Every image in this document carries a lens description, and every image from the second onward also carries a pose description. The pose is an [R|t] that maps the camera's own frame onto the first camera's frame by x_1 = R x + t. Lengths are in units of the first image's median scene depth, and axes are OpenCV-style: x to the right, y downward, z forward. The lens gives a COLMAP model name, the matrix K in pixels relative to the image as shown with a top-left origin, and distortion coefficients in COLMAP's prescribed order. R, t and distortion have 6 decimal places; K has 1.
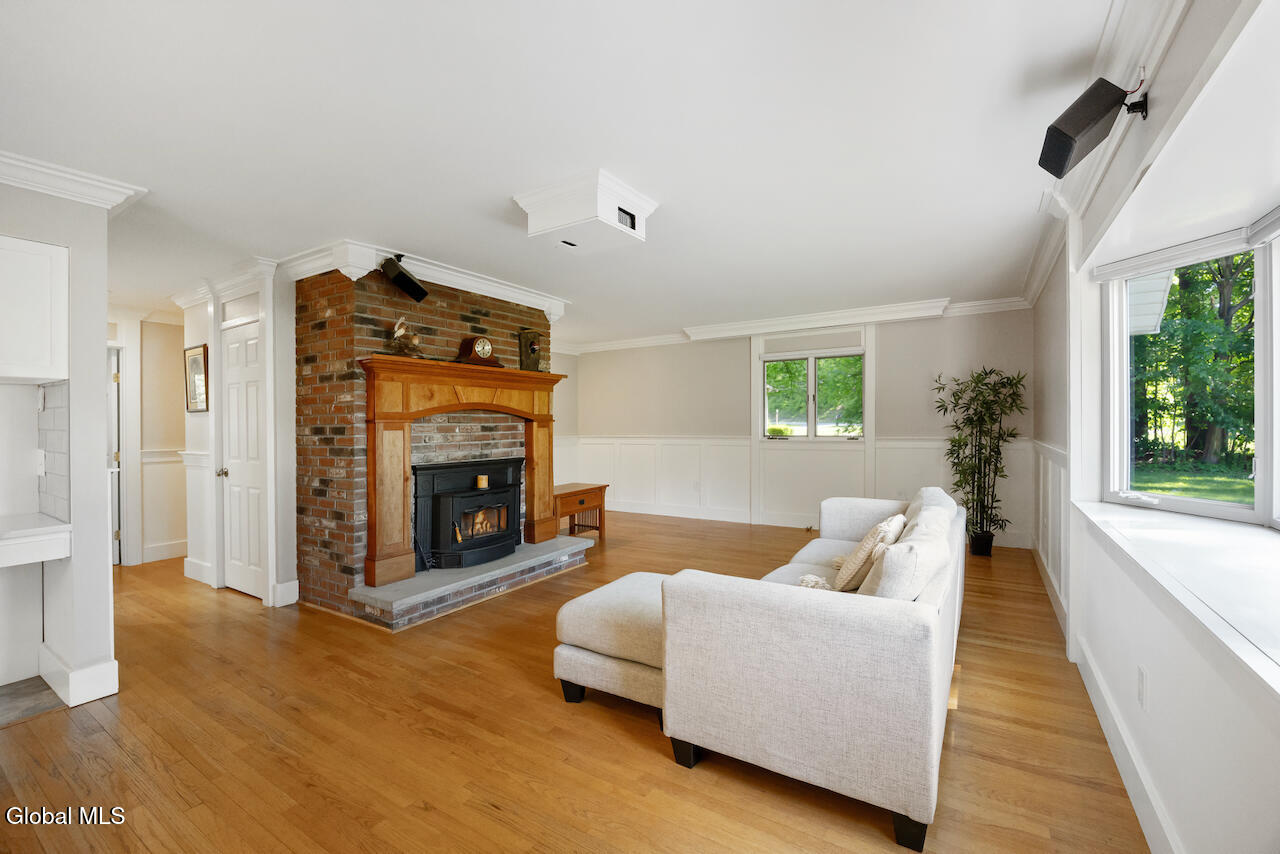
lens RADIAL K [[541.5, 0, 635.0], [0, 541.5, 418.0], [0, 0, 1]] dist [-0.002012, -0.000415]
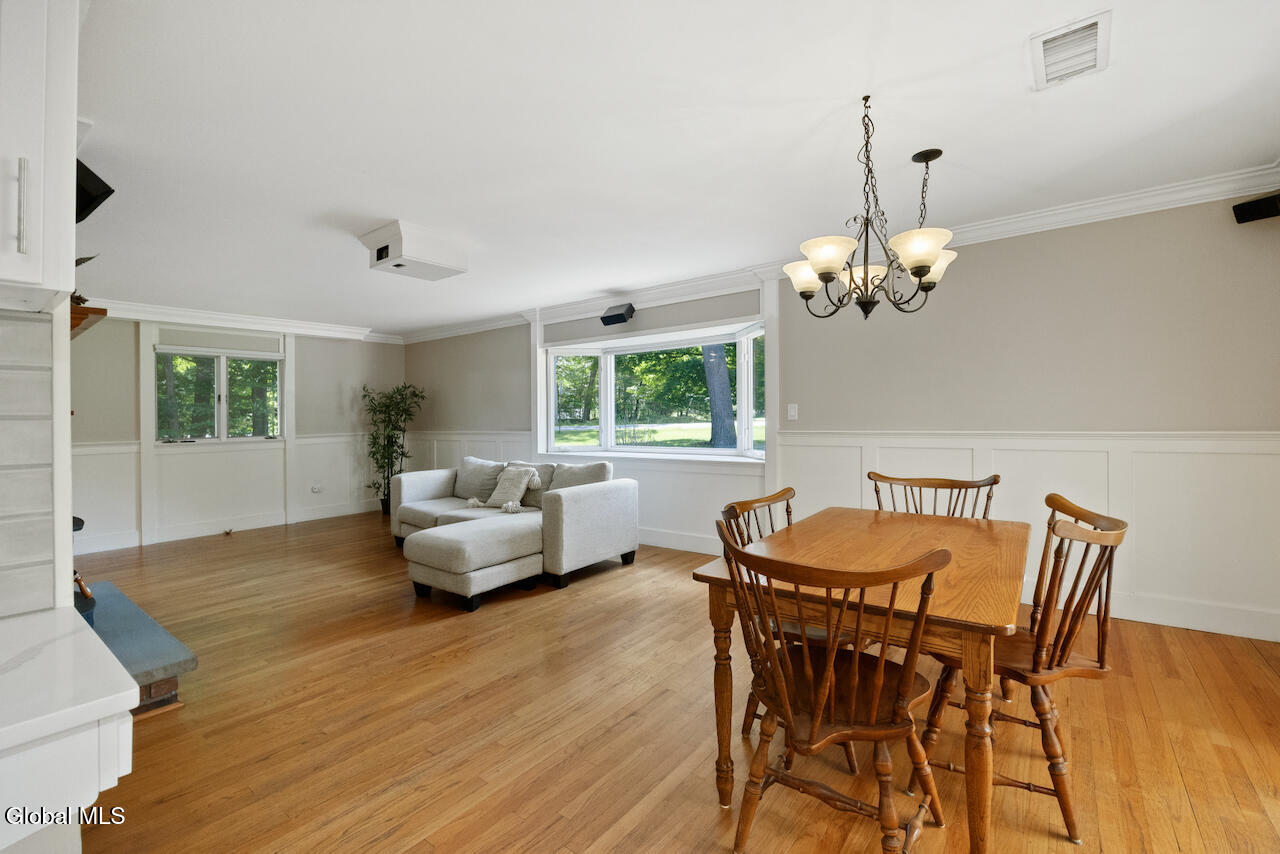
lens RADIAL K [[541.5, 0, 634.5], [0, 541.5, 423.0], [0, 0, 1]] dist [-0.002012, -0.000415]
pose [[0.104148, -0.003371, 0.994556, -1.363186], [0.012148, 0.999924, 0.002117, 0.033749], [-0.994488, 0.011861, 0.104181, 0.396792]]
